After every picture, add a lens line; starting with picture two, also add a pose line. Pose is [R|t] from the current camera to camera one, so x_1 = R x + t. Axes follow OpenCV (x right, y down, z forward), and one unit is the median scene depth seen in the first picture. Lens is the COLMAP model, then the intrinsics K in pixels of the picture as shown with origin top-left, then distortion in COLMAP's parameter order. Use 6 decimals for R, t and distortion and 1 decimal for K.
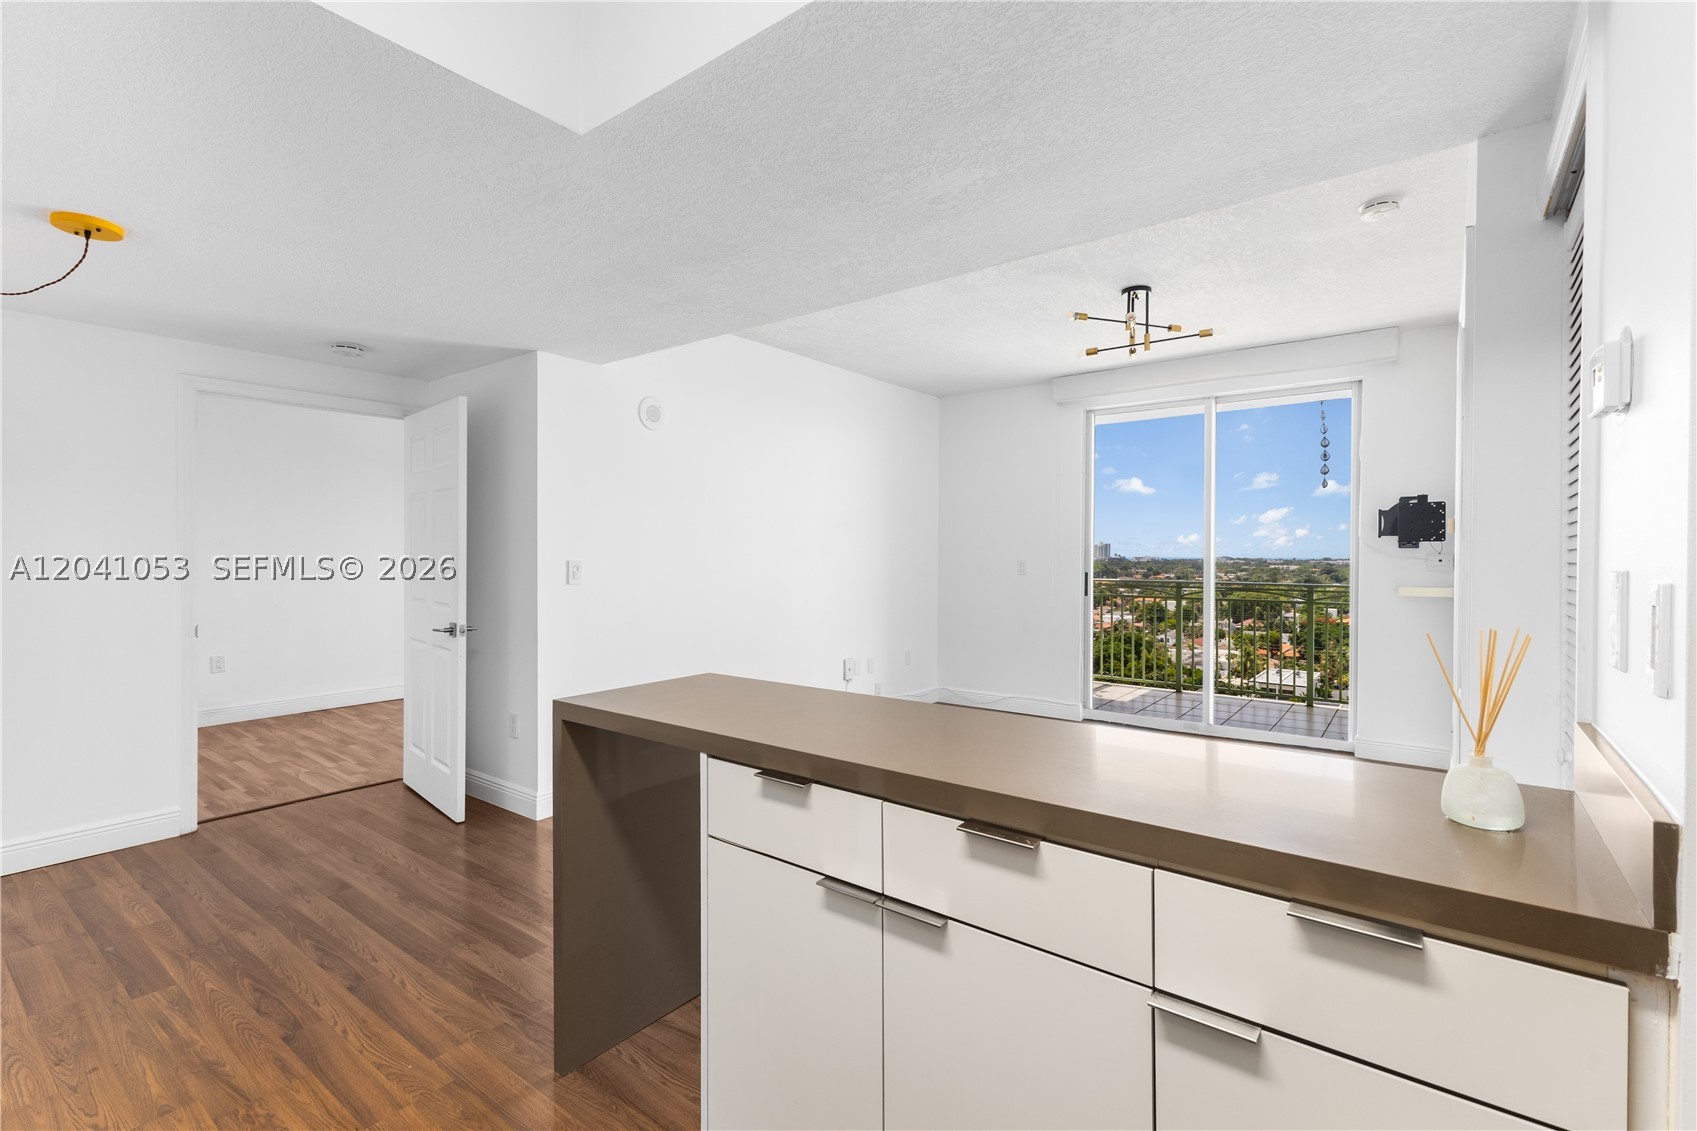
lens RADIAL K [[740.2, 0, 883.9], [0, 740.2, 553.0], [0, 0, 1]] dist [0.023128, -0.006236]
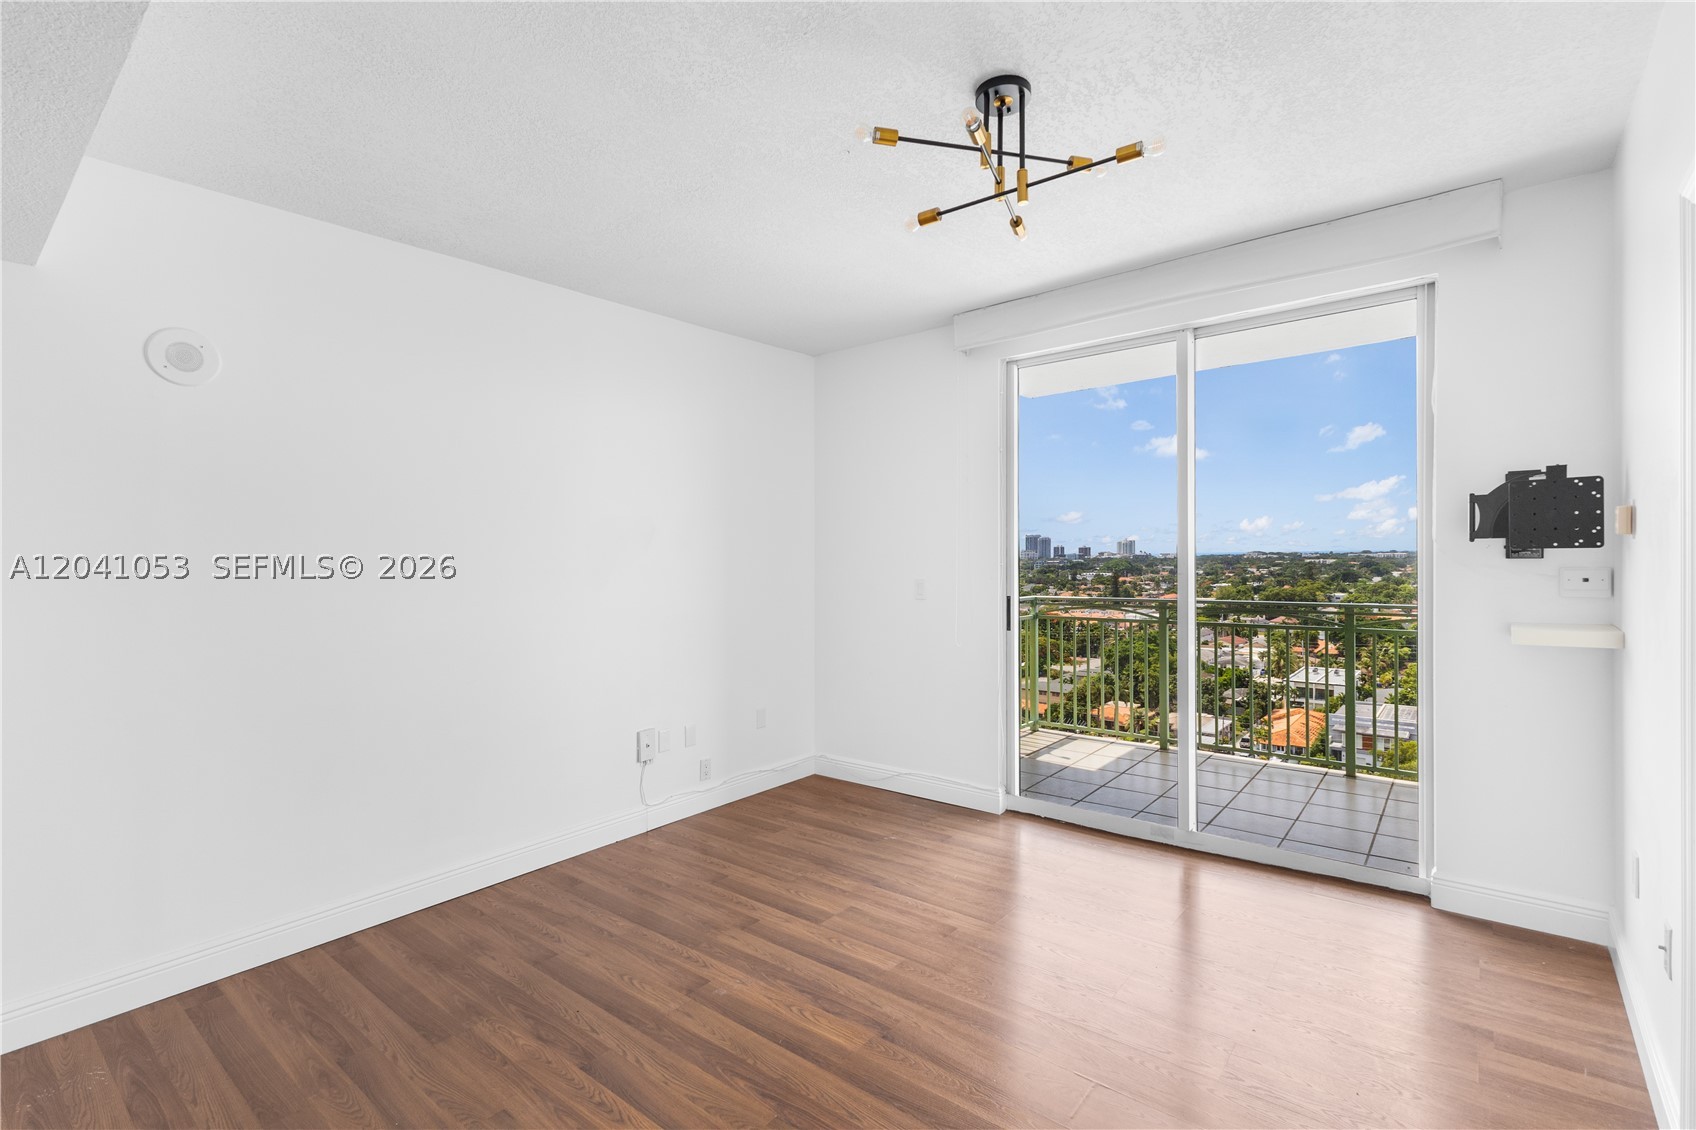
lens RADIAL K [[739.7, 0, 853.1], [0, 739.7, 558.9], [0, 0, 1]] dist [0.023128, -0.006236]
pose [[0.997642, -0.016533, -0.066605, 0.253823], [0.016995, 0.999835, 0.006372, -0.022037], [0.066488, -0.007489, 0.997759, 0.441797]]
